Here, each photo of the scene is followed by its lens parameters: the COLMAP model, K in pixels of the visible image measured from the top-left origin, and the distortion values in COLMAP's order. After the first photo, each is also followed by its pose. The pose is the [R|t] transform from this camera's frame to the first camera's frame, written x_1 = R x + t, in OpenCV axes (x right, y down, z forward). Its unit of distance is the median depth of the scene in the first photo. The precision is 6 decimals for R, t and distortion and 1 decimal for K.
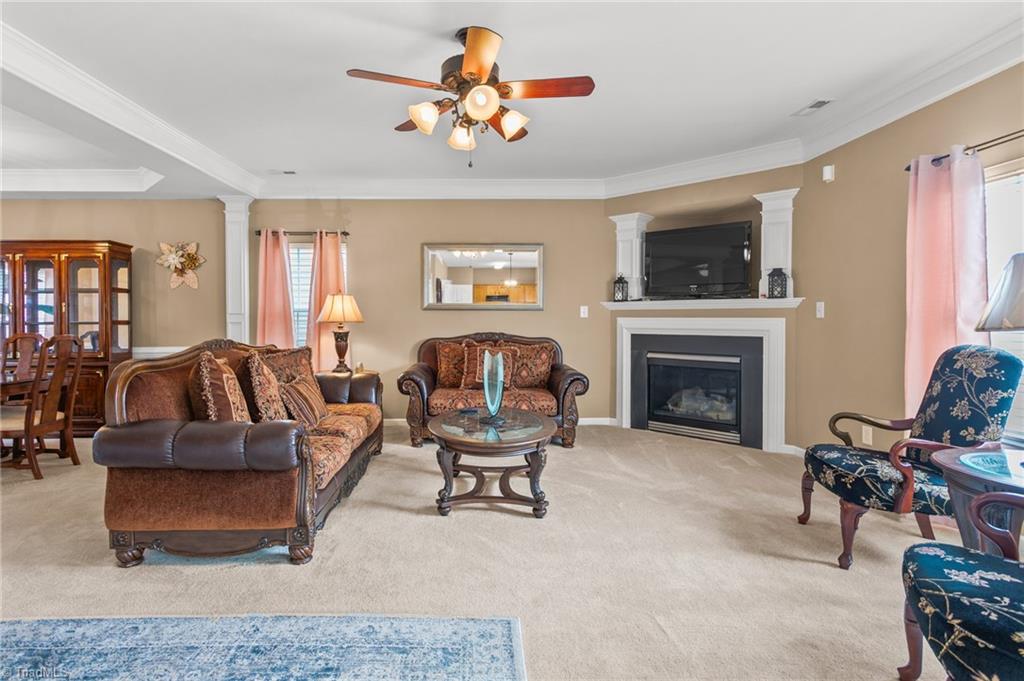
lens RADIAL K [[510.8, 0, 511.4], [0, 510.8, 326.2], [0, 0, 1]] dist [0.000307, 0.000154]
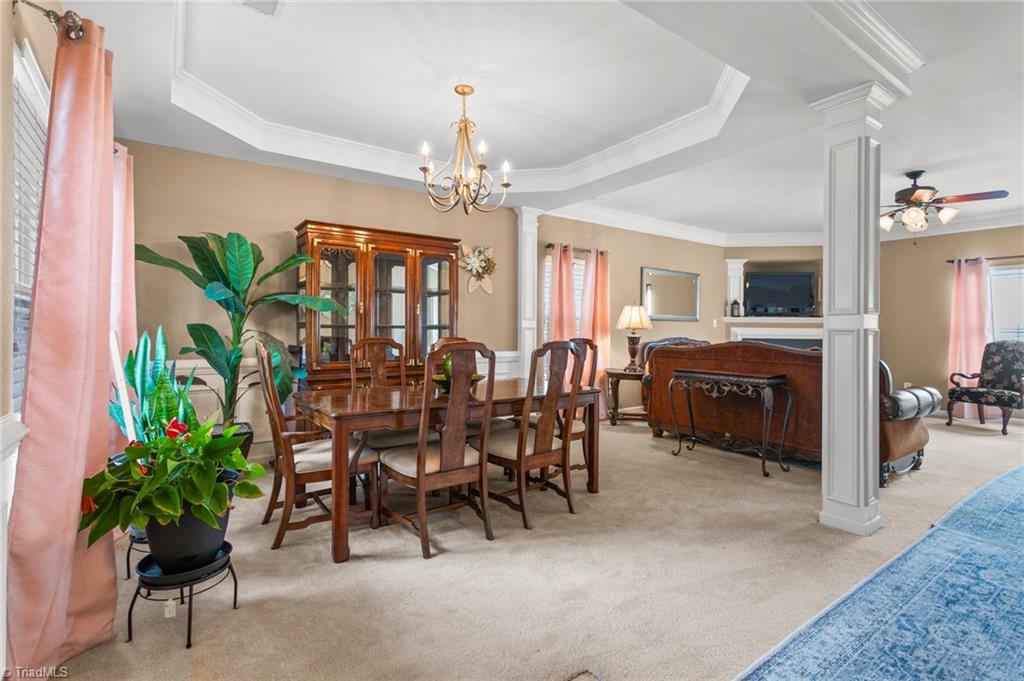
lens RADIAL K [[493.8, 0, 517.1], [0, 493.8, 320.1], [0, 0, 1]] dist [-0.000444, 0.000480]
pose [[0.821238, 0.019215, 0.570262, -1.149366], [-0.001885, 0.999519, -0.030964, 0.007912], [-0.570583, 0.024354, 0.820879, 0.182437]]
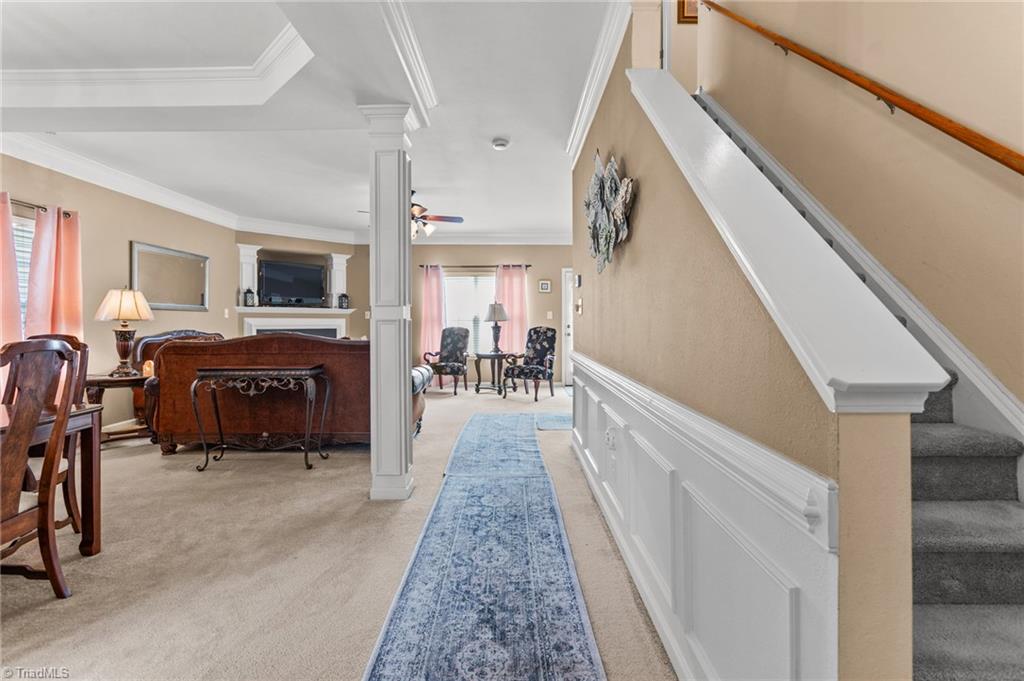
lens RADIAL K [[493.8, 0, 517.1], [0, 493.8, 320.1], [0, 0, 1]] dist [-0.000444, 0.000480]
pose [[0.007510, 0.004419, 0.999962, -1.146515], [0.014447, 0.999885, -0.004527, 0.006092], [-0.999867, 0.014481, 0.007445, 0.261648]]
